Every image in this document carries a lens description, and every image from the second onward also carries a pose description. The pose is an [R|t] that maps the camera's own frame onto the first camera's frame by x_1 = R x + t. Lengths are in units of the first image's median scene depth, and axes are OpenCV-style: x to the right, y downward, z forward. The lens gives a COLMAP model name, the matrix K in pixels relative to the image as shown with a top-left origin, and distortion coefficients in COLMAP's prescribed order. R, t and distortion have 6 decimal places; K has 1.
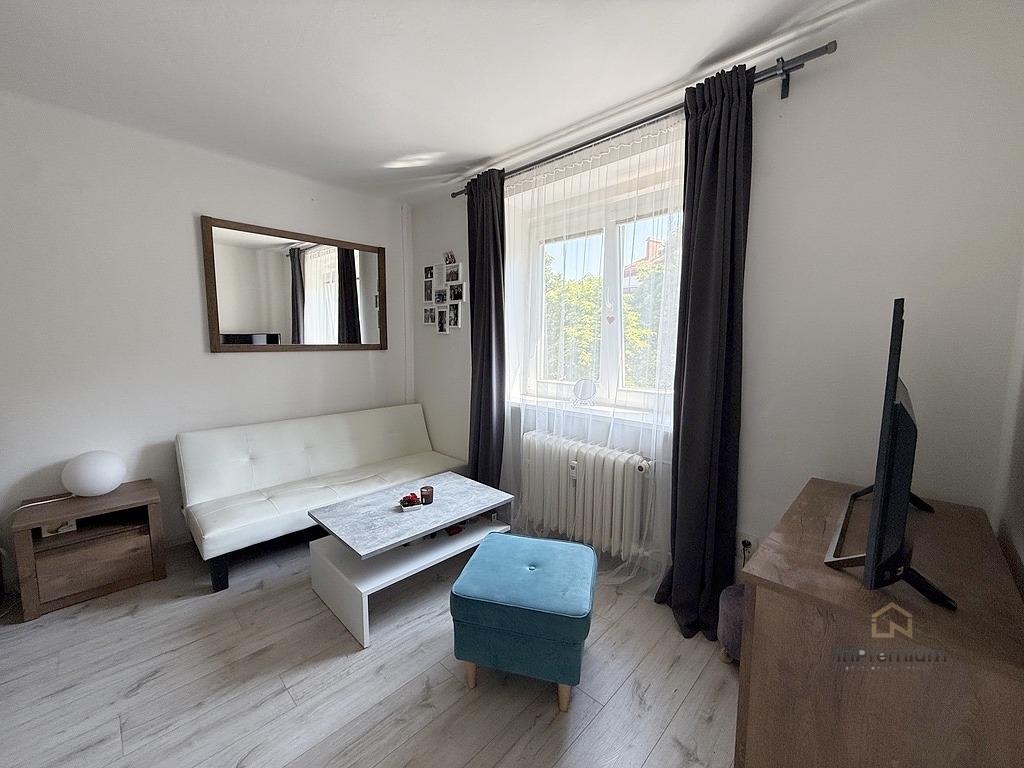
lens RADIAL K [[409.4, 0, 512.0], [0, 409.4, 384.0], [0, 0, 1]] dist [-0.000928, 0.000065]
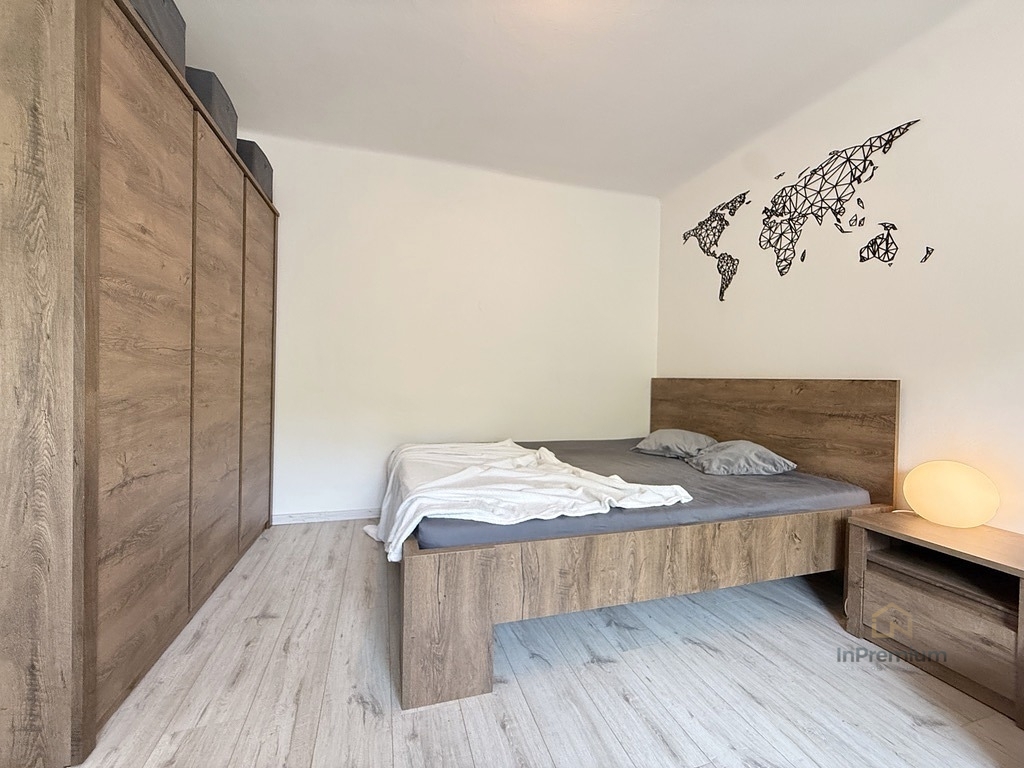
lens RADIAL K [[409.4, 0, 512.0], [0, 409.4, 384.0], [0, 0, 1]] dist [-0.000928, 0.000065]
pose [[-0.474760, -0.013361, -0.880014, -0.092826], [-0.122838, 0.991104, 0.051223, 0.101296], [0.871501, 0.132417, -0.472178, 0.673129]]
